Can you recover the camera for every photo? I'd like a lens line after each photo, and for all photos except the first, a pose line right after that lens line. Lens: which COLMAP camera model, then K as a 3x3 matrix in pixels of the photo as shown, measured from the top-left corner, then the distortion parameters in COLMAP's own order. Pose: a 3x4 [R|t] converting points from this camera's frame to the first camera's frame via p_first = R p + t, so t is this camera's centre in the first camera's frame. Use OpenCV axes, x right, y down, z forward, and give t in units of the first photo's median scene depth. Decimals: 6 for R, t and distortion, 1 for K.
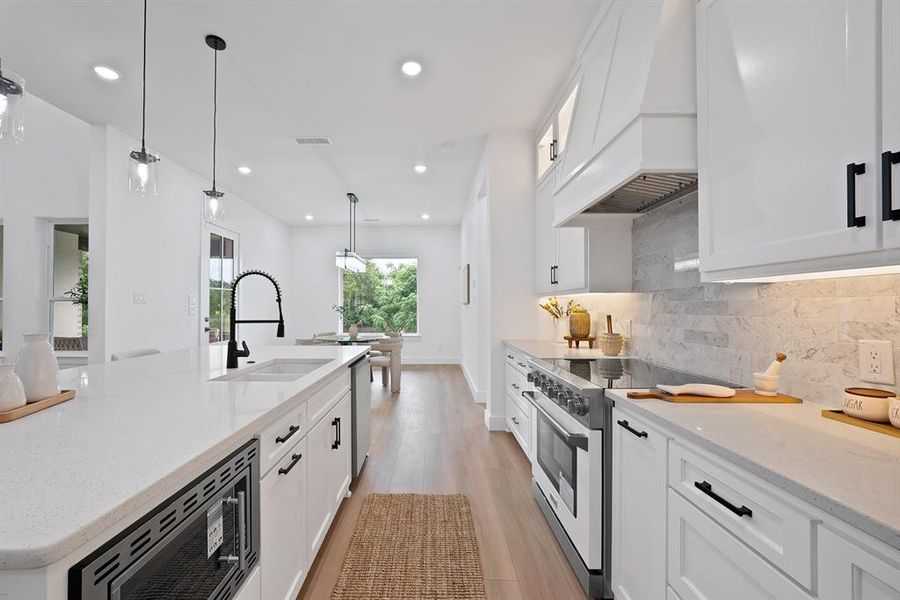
lens RADIAL K [[373.0, 0, 438.2], [0, 373.0, 302.7], [0, 0, 1]] dist [0.001281, 0.000166]
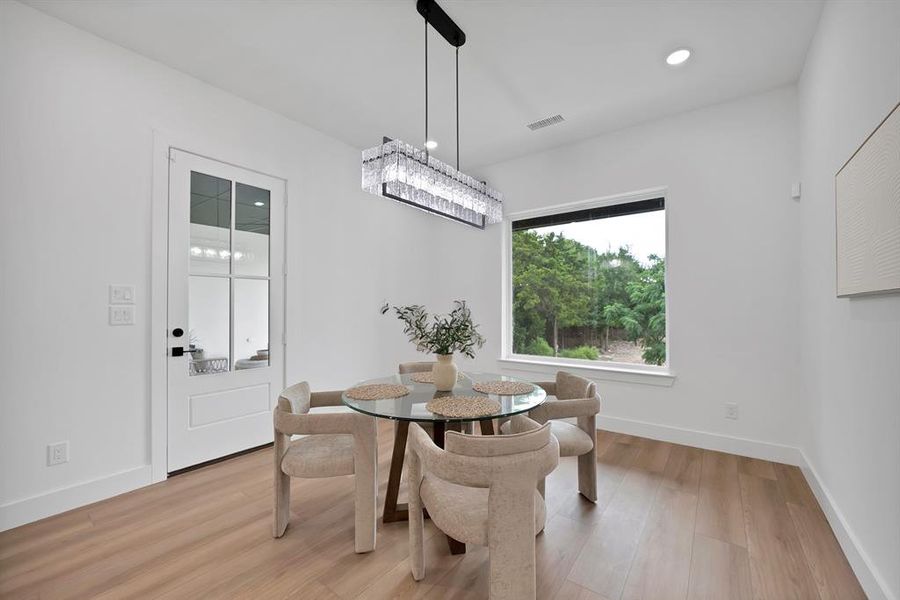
lens RADIAL K [[373.0, 0, 438.2], [0, 373.0, 302.7], [0, 0, 1]] dist [0.001281, 0.000166]
pose [[0.791006, -0.008861, -0.611744, 0.000580], [0.009123, 0.999955, -0.002687, 0.001538], [0.611740, -0.003456, 0.791052, 0.149395]]
